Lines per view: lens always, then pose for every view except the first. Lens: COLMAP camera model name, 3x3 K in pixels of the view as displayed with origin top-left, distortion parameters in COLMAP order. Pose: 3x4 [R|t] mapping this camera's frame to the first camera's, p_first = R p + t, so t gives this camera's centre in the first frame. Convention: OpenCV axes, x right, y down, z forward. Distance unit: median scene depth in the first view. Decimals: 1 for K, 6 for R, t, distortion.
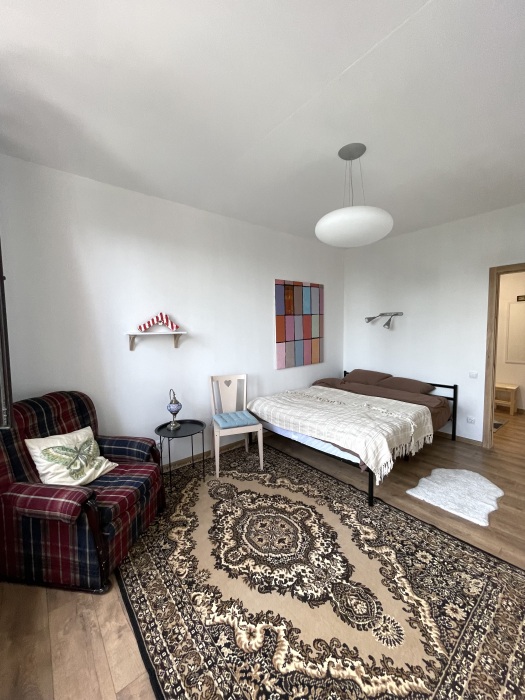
lens RADIAL K [[280.8, 0, 259.9], [0, 280.8, 345.5], [0, 0, 1]] dist [-0.002143, -0.001663]
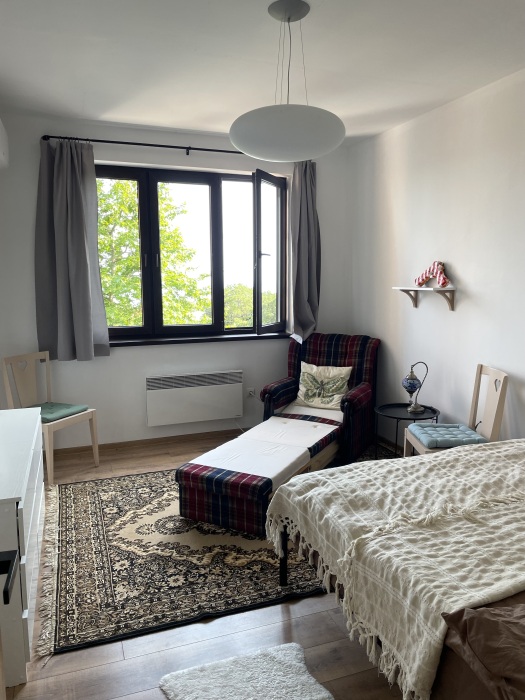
lens RADIAL K [[528.0, 0, 262.1], [0, 528.0, 350.5], [0, 0, 1]] dist [0.009980, -0.001300]
pose [[-0.325068, 0.144694, -0.934556, 1.930192], [-0.057212, 0.983407, 0.172158, -0.161089], [0.943958, 0.109431, -0.311396, 1.733171]]
